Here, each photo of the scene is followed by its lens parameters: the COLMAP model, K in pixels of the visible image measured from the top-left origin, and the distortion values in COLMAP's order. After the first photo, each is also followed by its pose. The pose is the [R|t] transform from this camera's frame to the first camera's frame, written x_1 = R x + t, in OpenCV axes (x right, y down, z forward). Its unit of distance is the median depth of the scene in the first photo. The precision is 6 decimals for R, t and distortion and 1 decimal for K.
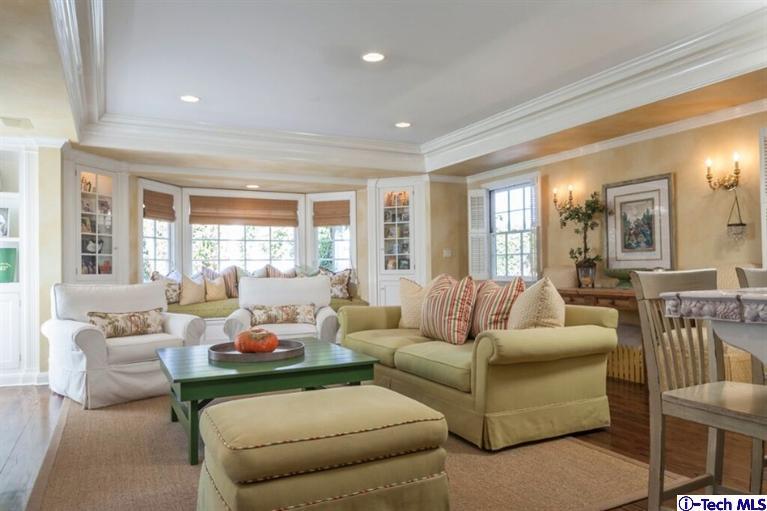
lens RADIAL K [[538.5, 0, 383.5], [0, 538.5, 255.5], [0, 0, 1]] dist [0.001451, -0.000118]
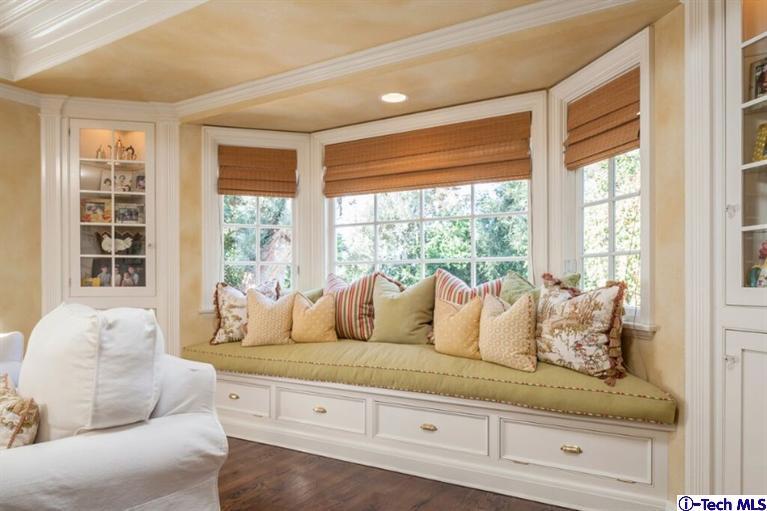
lens RADIAL K [[544.3, 0, 383.4], [0, 544.3, 280.6], [0, 0, 1]] dist [0.045026, 0.000372]
pose [[0.509766, 0.007666, -0.860279, 0.154535], [0.017446, 0.999663, 0.019246, 0.016620], [0.860136, -0.024819, 0.509461, 0.771336]]
